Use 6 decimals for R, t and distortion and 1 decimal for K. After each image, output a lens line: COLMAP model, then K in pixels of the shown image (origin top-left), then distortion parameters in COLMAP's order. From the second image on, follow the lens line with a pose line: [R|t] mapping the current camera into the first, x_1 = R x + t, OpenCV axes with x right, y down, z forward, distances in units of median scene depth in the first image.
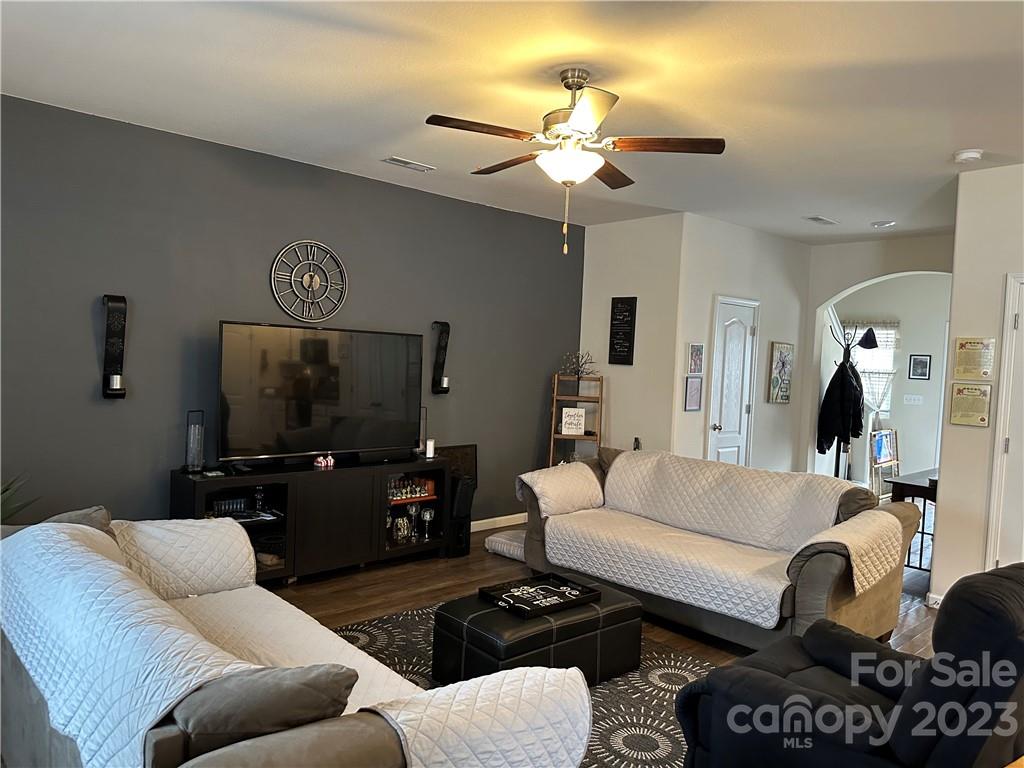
lens RADIAL K [[729.0, 0, 511.8], [0, 729.0, 382.4], [0, 0, 1]] dist [-0.012762, -0.007737]
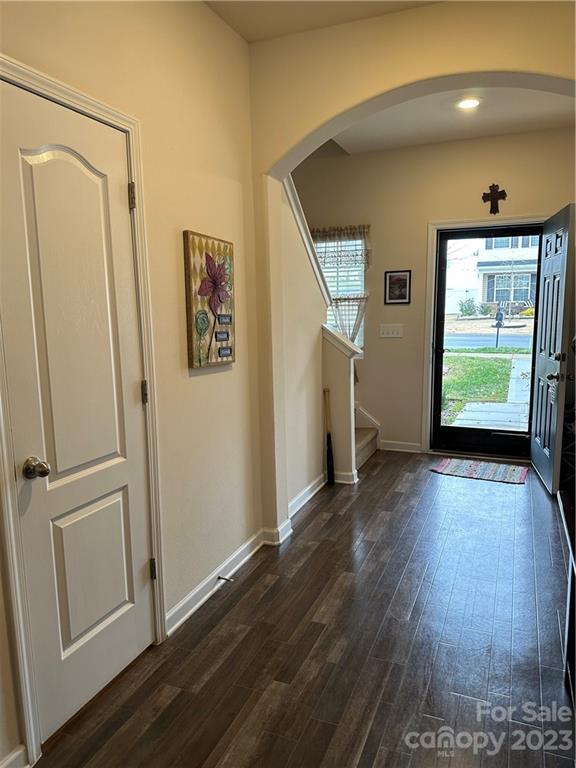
lens RADIAL K [[546.7, 0, 287.4], [0, 546.7, 385.3], [0, 0, 1]] dist [-0.012762, -0.007737]
pose [[0.895653, -0.125633, 0.426640, 0.243366], [0.081495, 0.989392, 0.120262, 0.001931], [-0.437223, -0.072944, 0.896390, 0.624707]]
